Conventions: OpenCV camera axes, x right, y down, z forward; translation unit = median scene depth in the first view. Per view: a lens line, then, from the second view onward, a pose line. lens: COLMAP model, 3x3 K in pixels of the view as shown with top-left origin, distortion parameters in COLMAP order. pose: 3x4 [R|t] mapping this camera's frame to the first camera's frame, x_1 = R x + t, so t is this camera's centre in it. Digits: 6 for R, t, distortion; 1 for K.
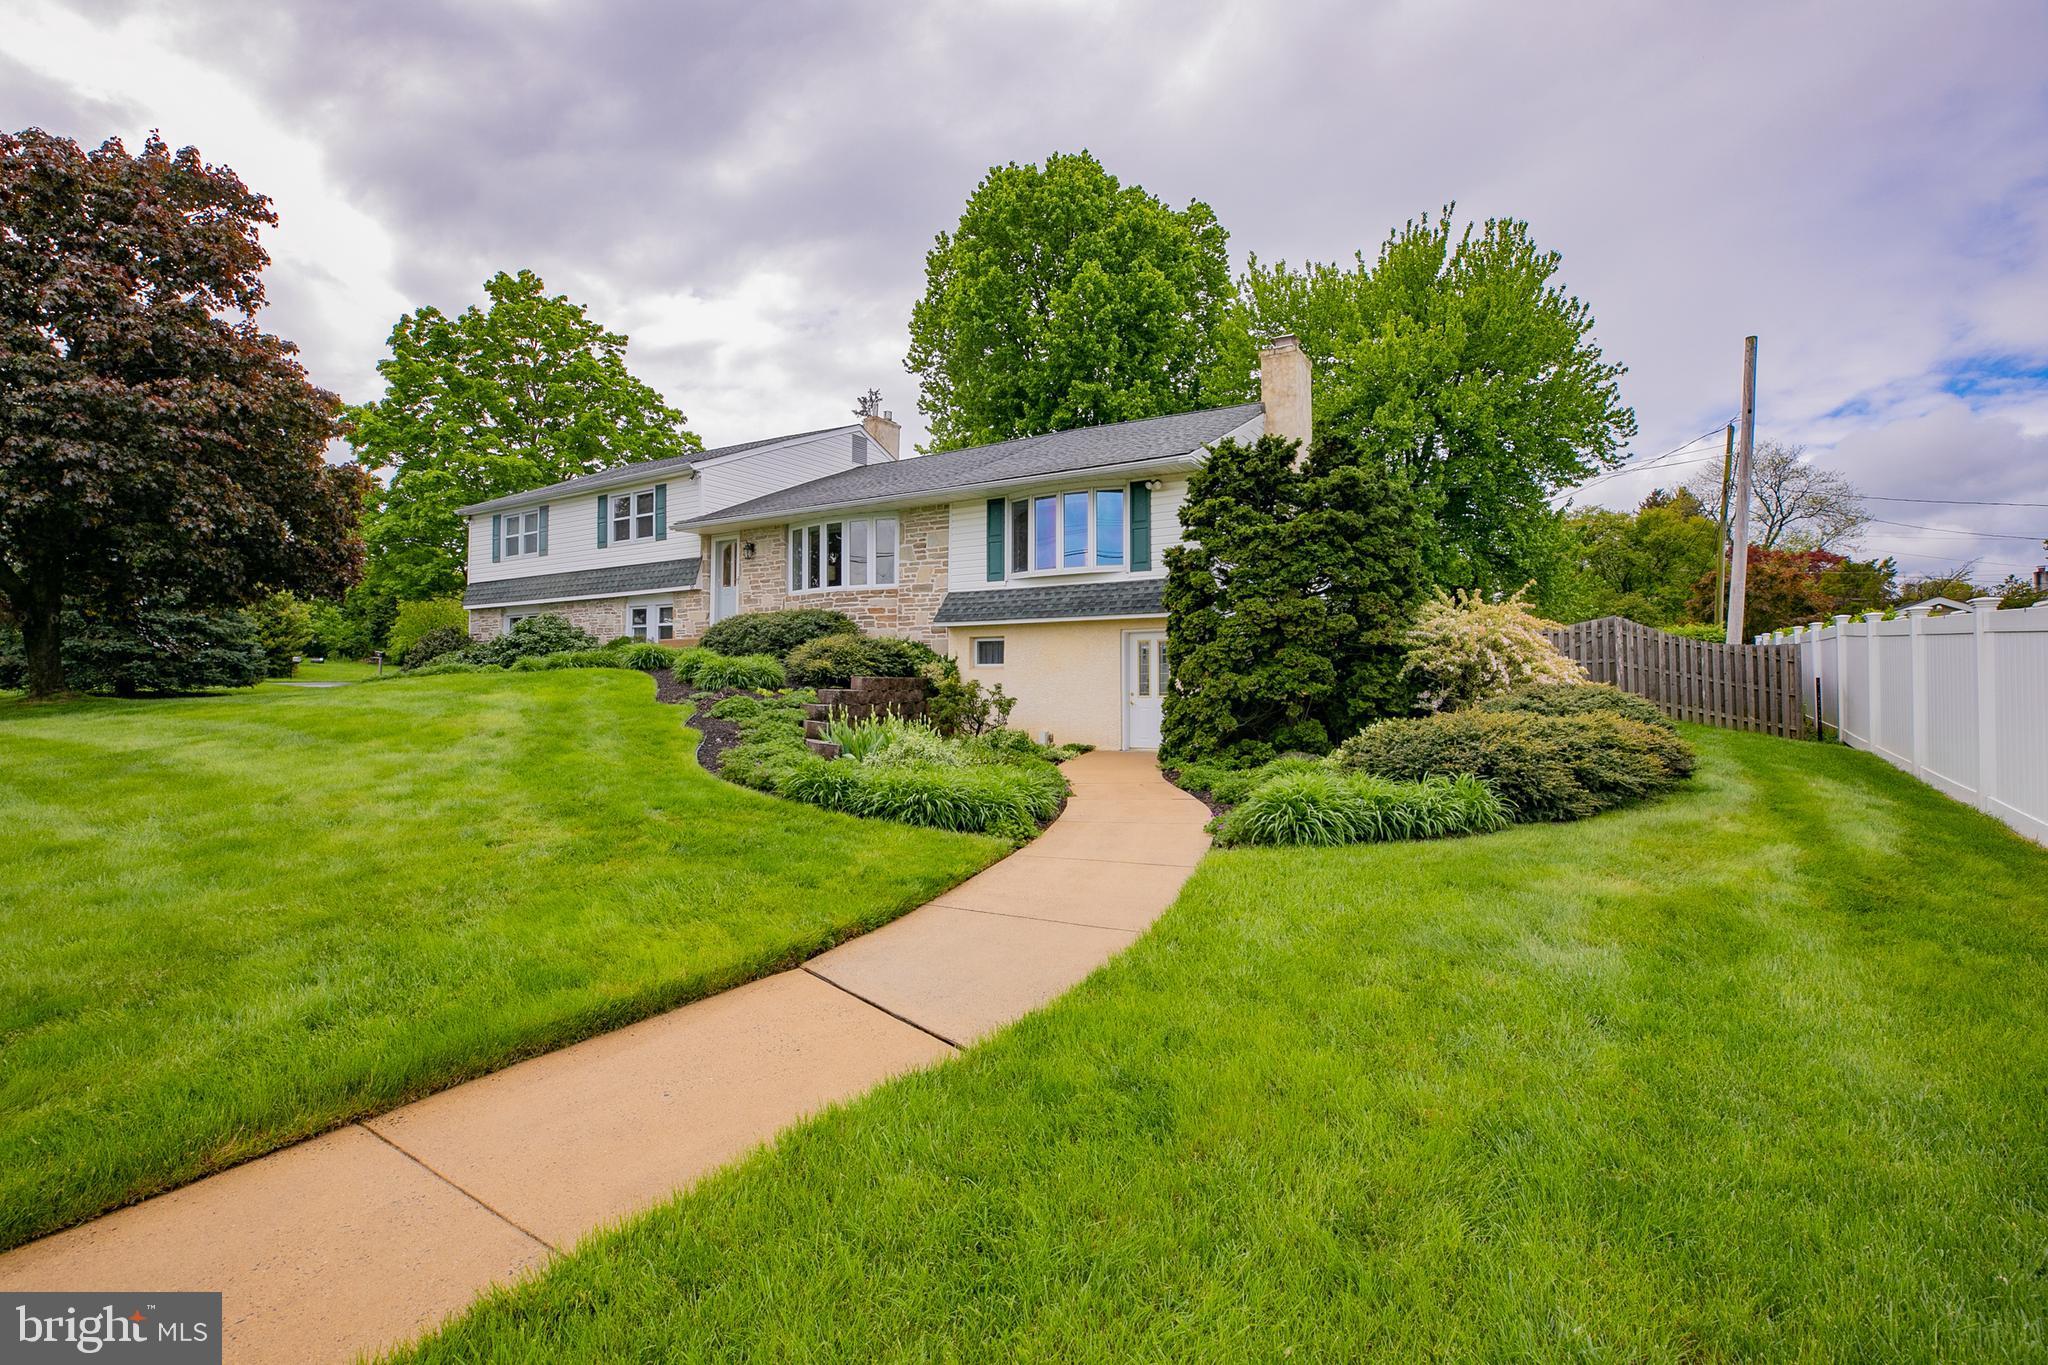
lens RADIAL K [[921.9, 0, 1021.1], [0, 921.9, 667.0], [0, 0, 1]] dist [-0.032513, 0.001119]
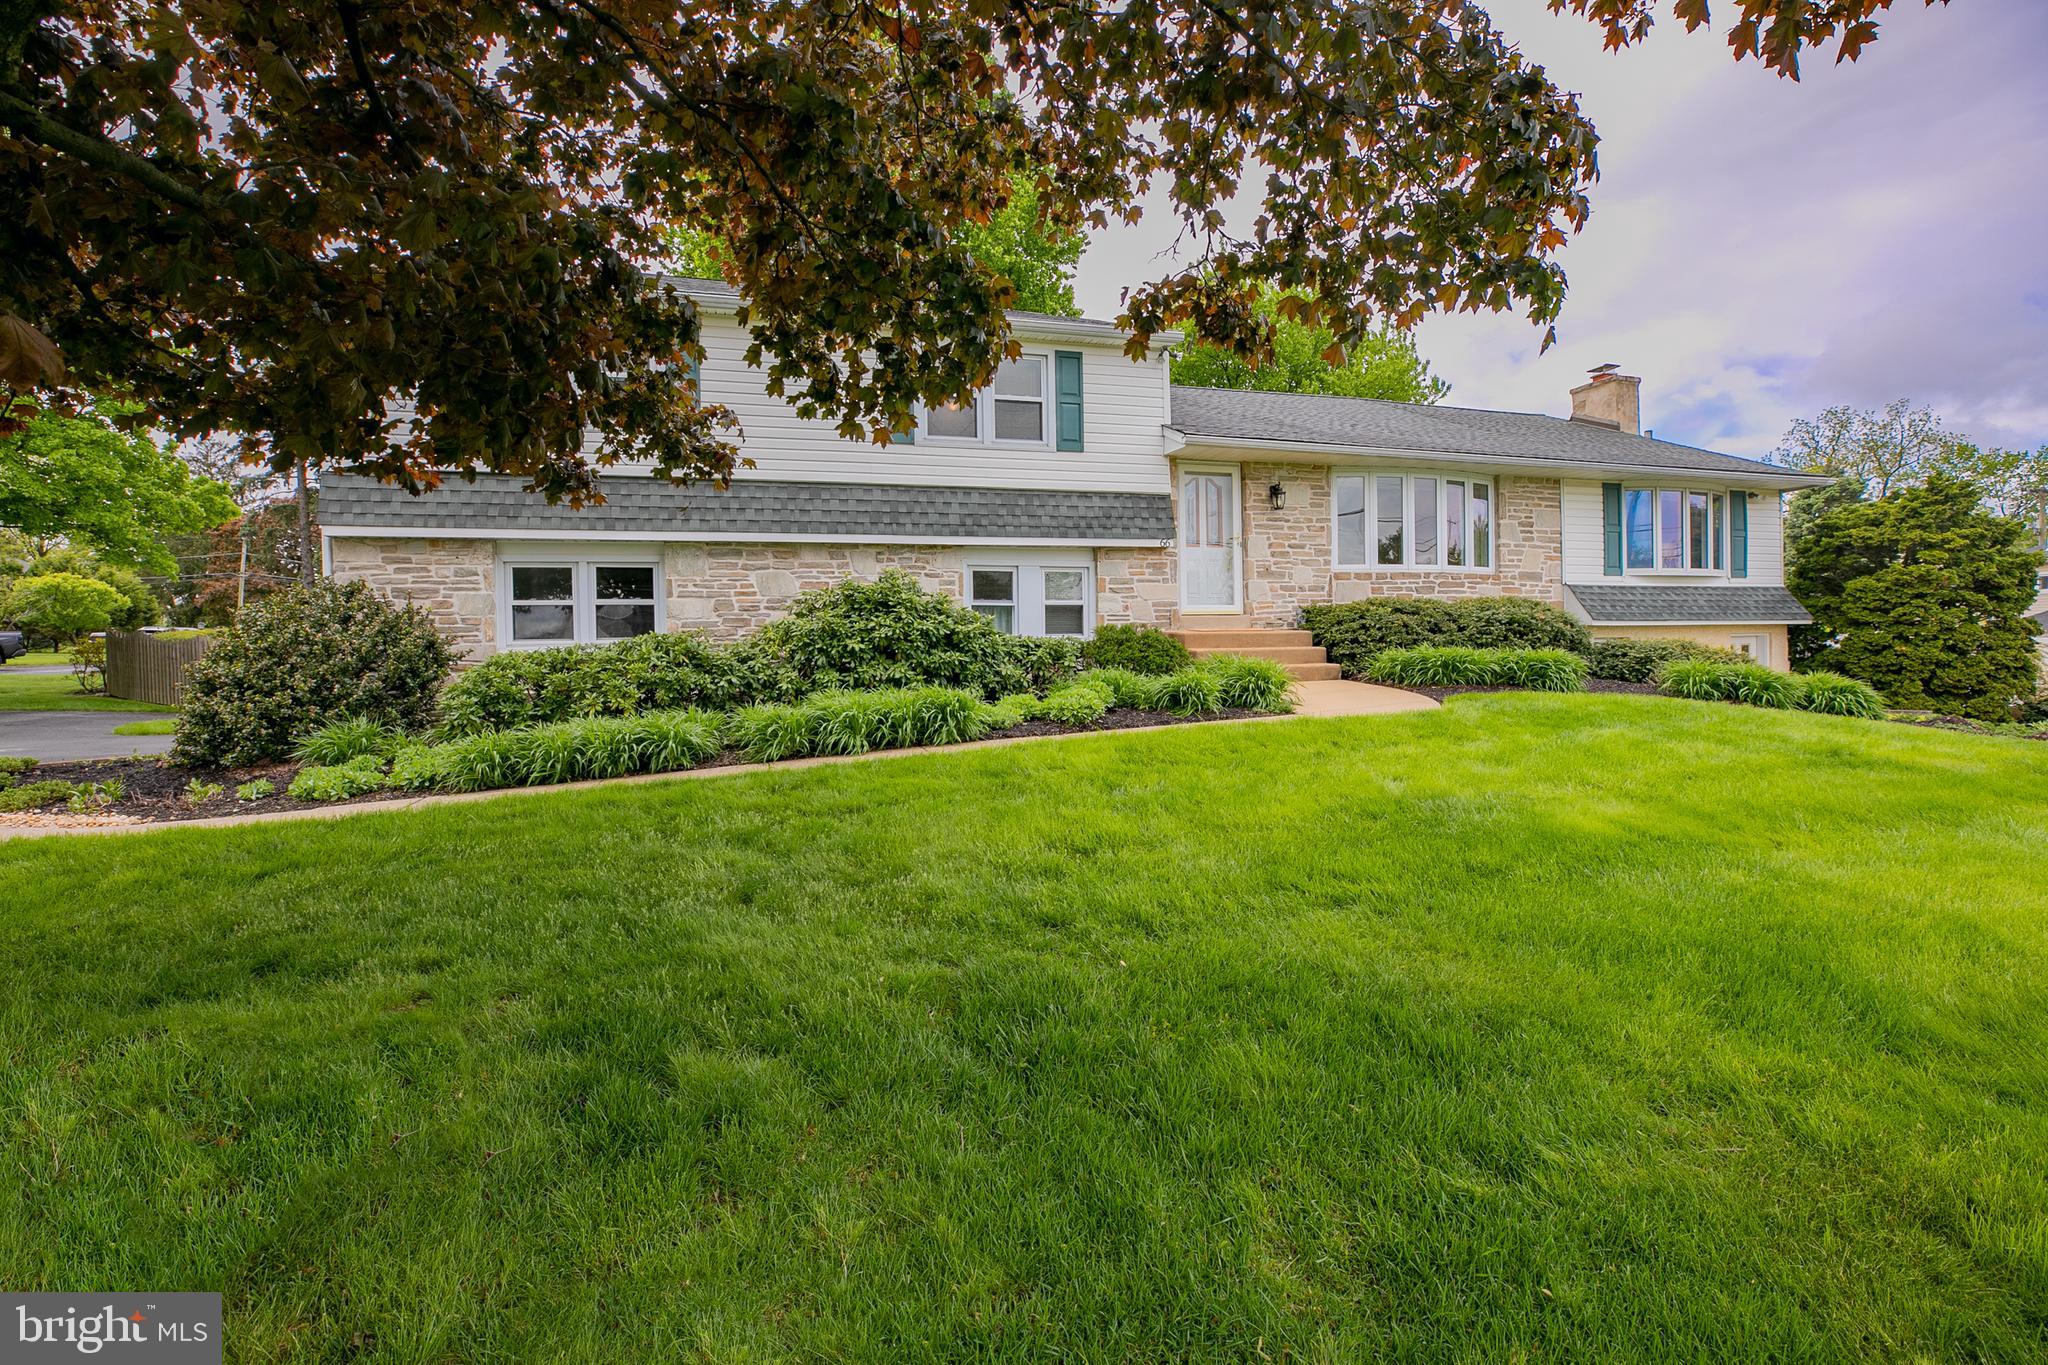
lens RADIAL K [[921.9, 0, 1023.5], [0, 921.9, 677.0], [0, 0, 1]] dist [-0.032513, 0.001119]
pose [[0.681670, -0.014642, 0.731514, -1.005575], [0.008036, 0.999889, 0.012525, -0.010529], [-0.731616, -0.002659, 0.681712, 0.779966]]
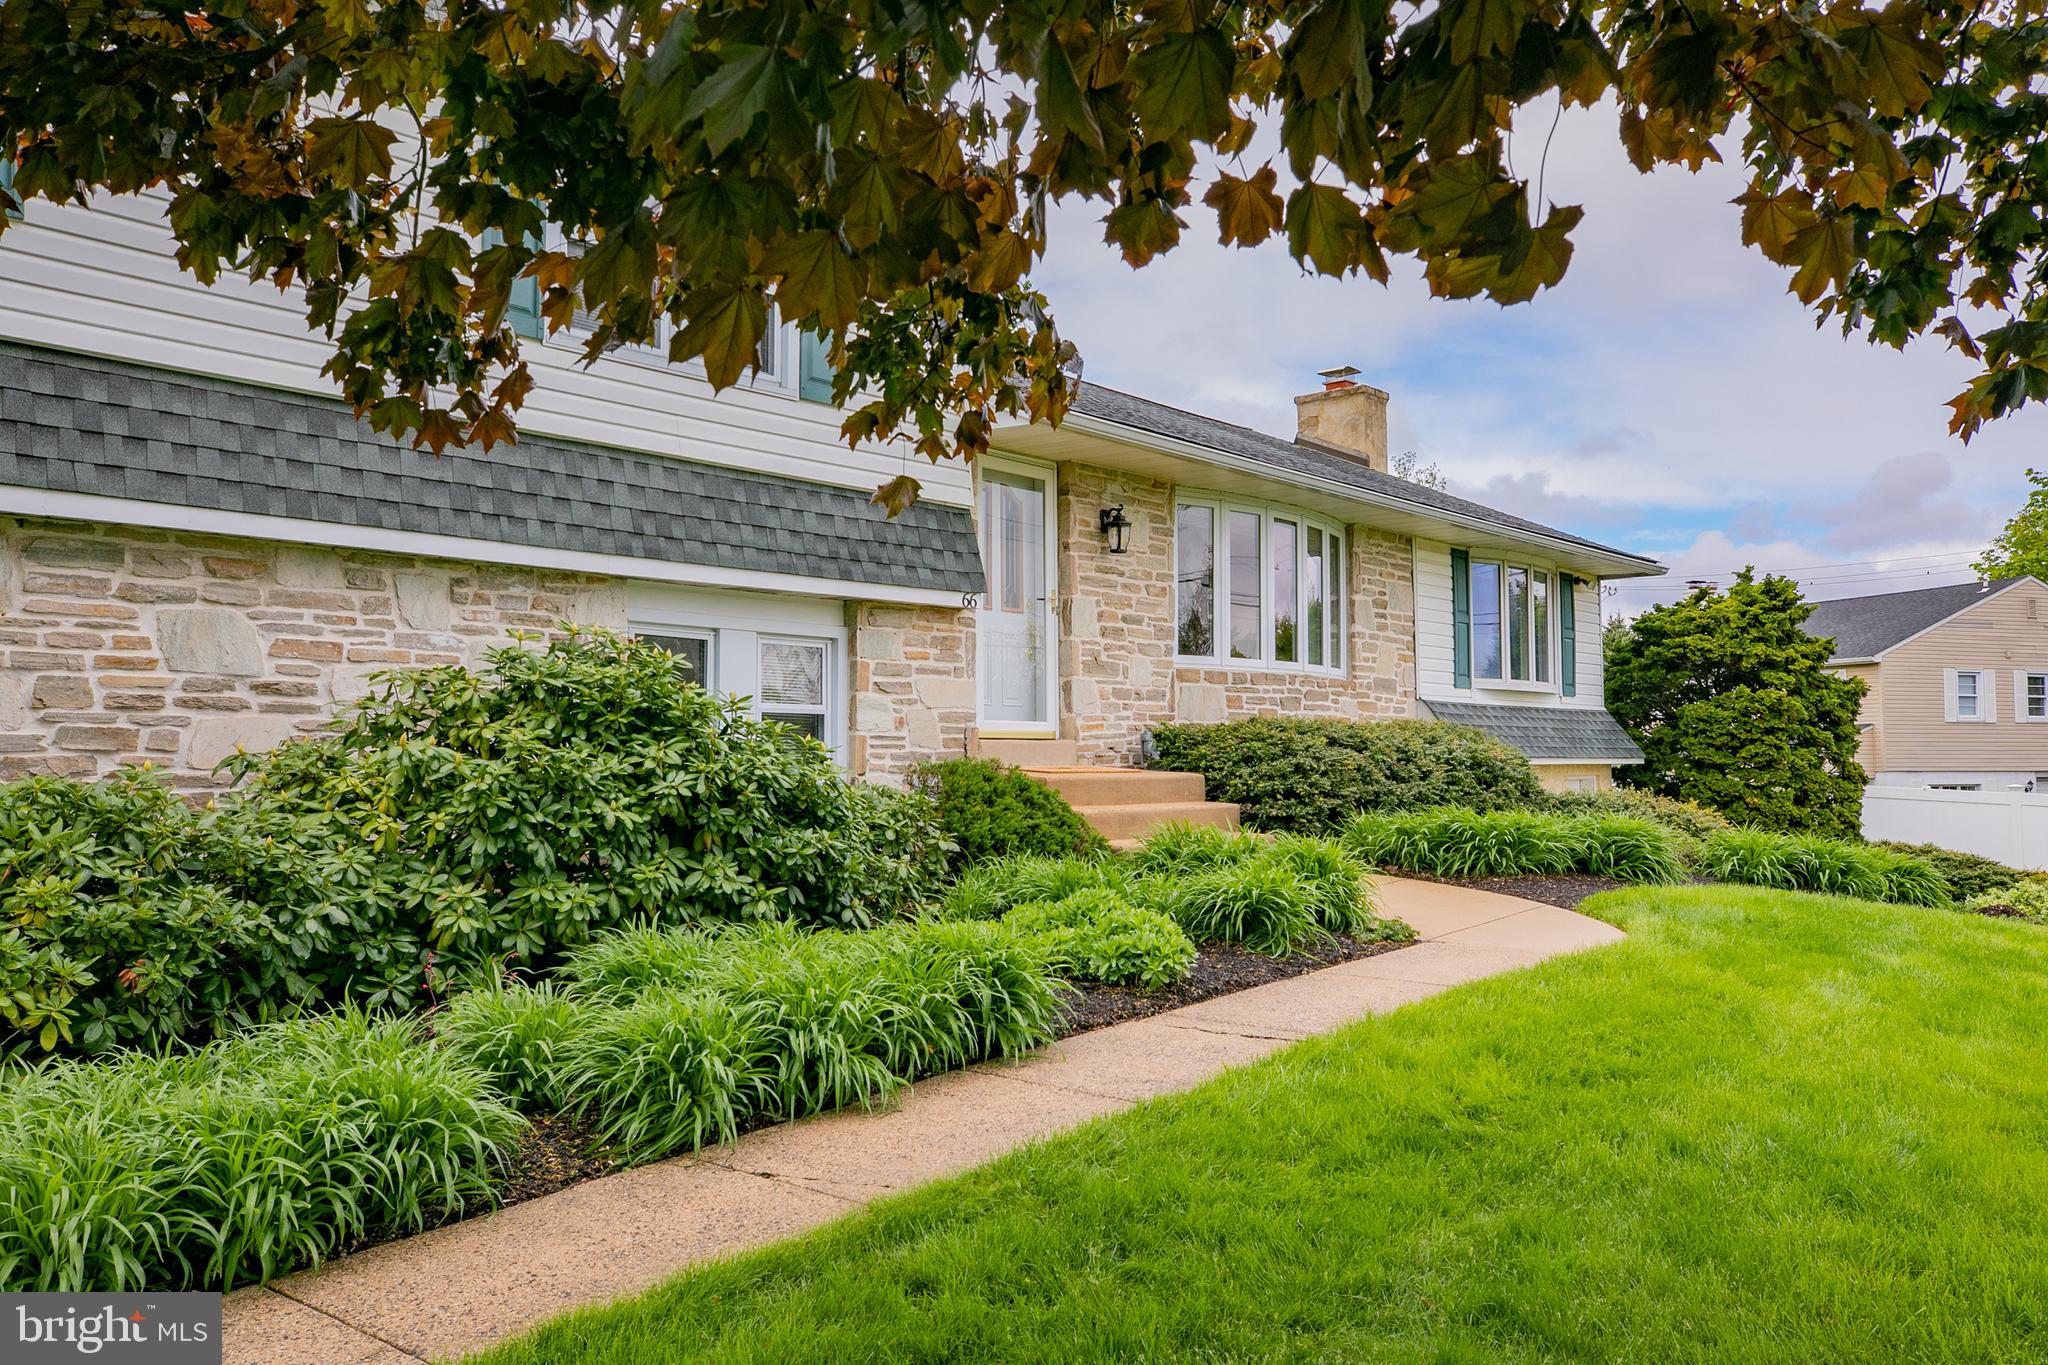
lens RADIAL K [[1620.5, 0, 1030.7], [0, 1620.5, 687.7], [0, 0, 1]] dist [0.013498, 0.003612]
pose [[0.169179, 0.059407, 0.983793, -1.044128], [0.000485, 0.998177, -0.060359, -0.029522], [-0.985585, 0.010689, 0.168842, 1.045400]]
